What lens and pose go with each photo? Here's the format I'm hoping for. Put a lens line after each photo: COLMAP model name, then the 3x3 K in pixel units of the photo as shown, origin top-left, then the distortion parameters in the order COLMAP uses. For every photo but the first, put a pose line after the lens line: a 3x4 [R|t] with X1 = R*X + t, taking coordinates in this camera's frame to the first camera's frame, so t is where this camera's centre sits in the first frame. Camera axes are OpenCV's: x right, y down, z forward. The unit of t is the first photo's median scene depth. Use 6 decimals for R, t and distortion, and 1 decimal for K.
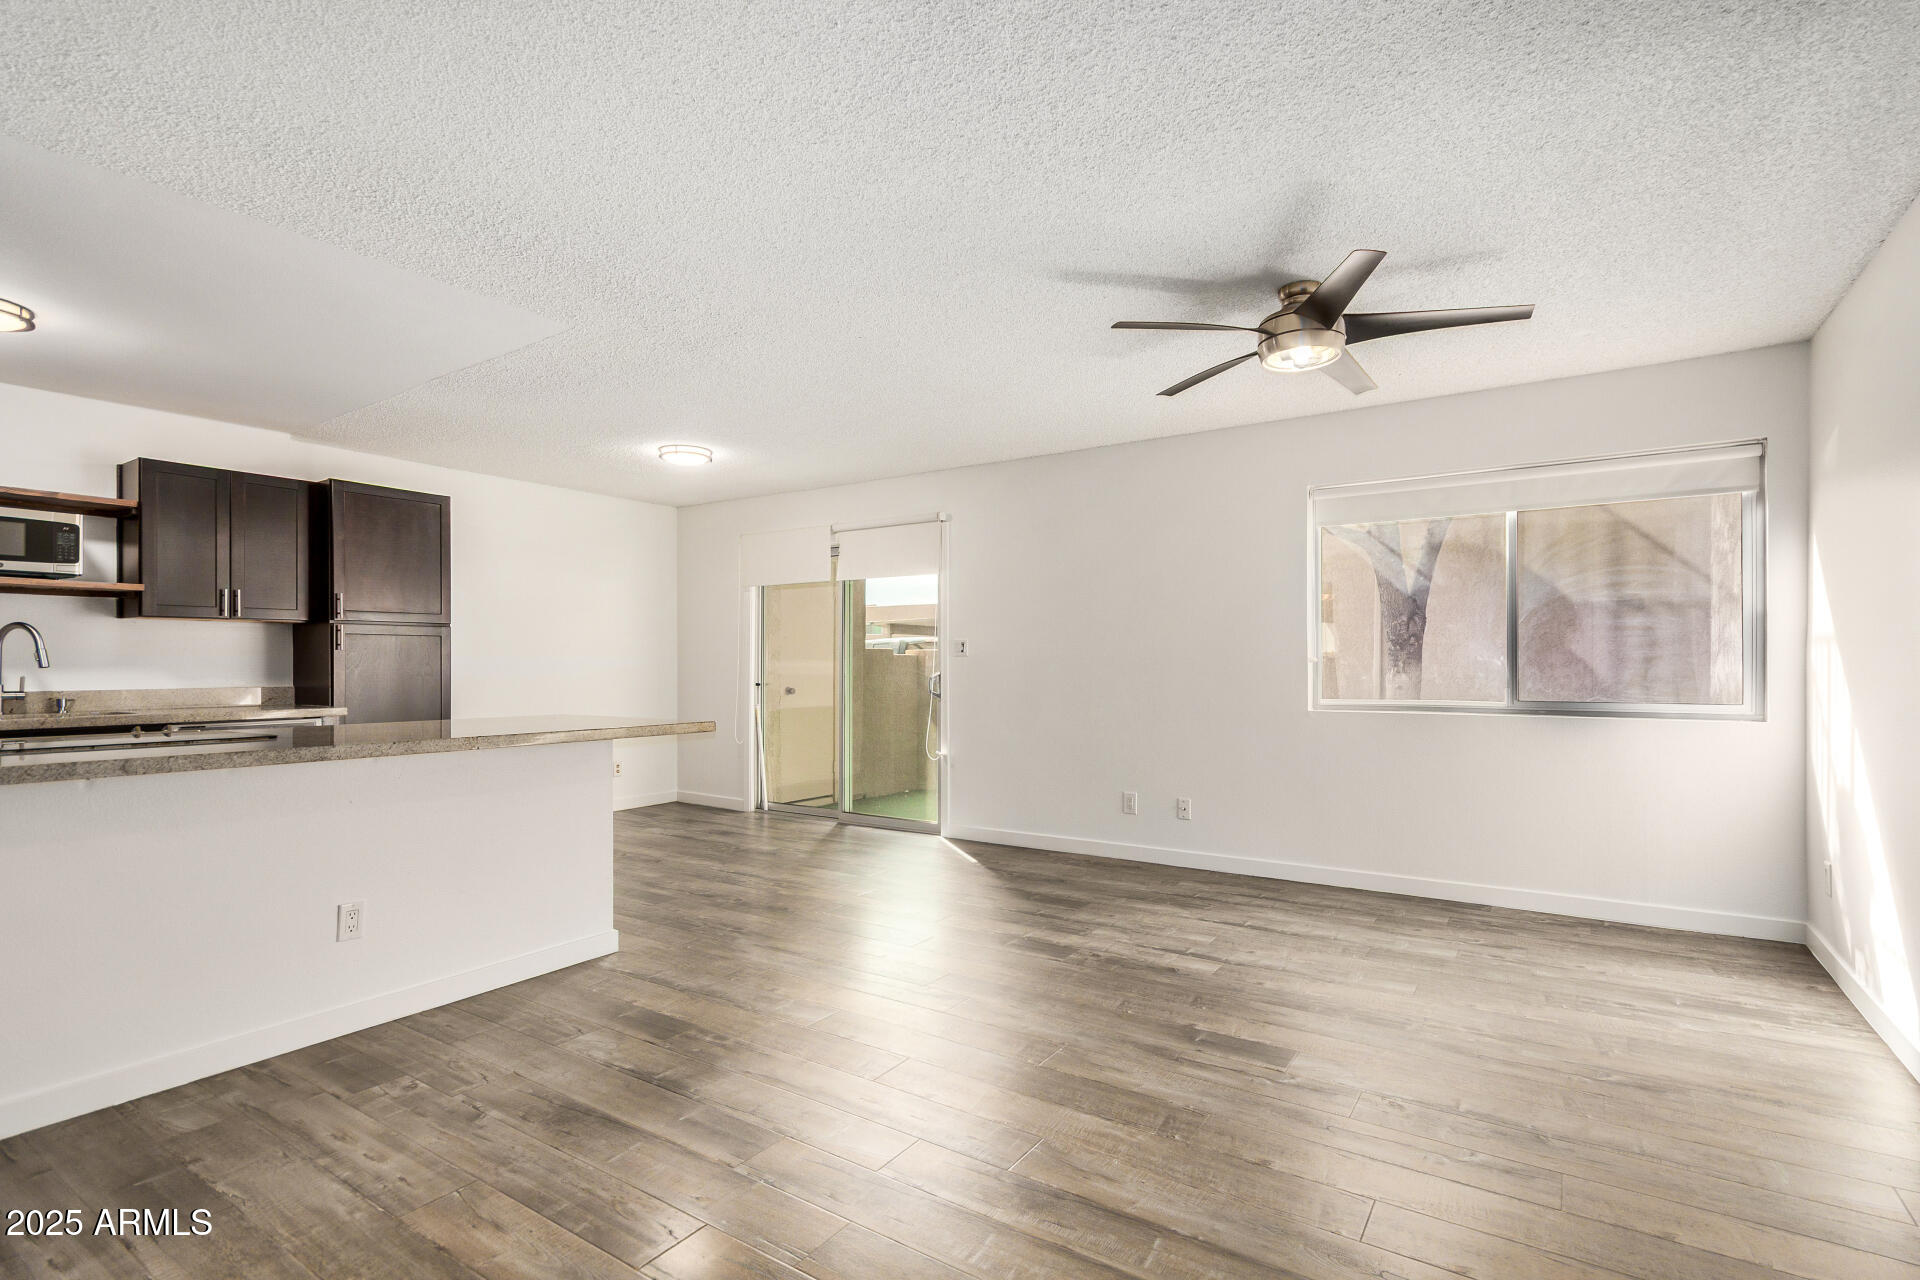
lens RADIAL K [[906.7, 0, 969.9], [0, 906.7, 668.7], [0, 0, 1]] dist [0.000496, 0.000380]
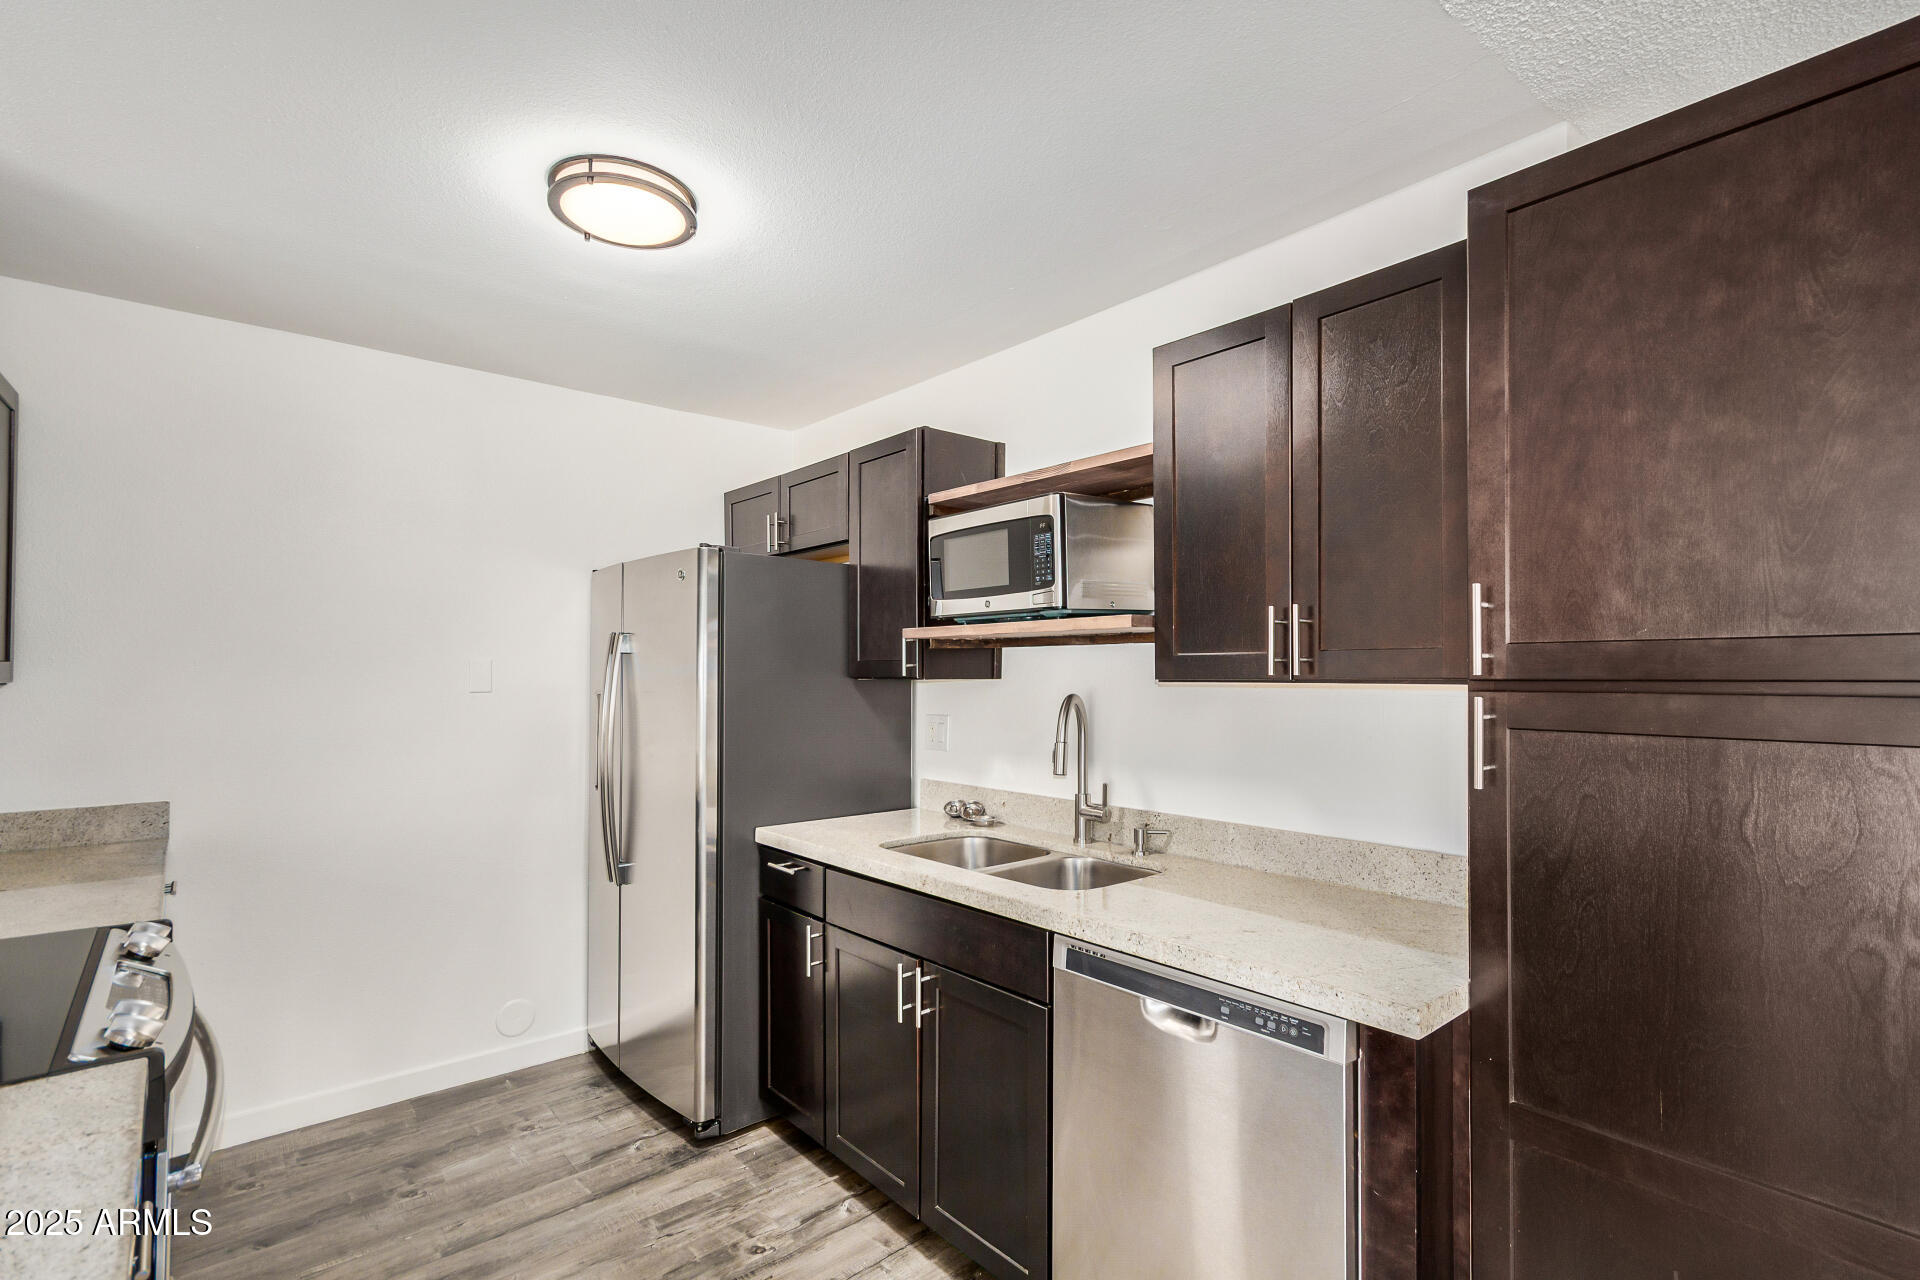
lens RADIAL K [[906.7, 0, 969.9], [0, 906.7, 668.7], [0, 0, 1]] dist [0.000496, 0.000380]
pose [[-0.277485, -0.003910, -0.960722, -0.475796], [-0.006578, 0.999976, -0.002169, -0.069454], [0.960707, 0.005718, -0.277504, 1.157382]]
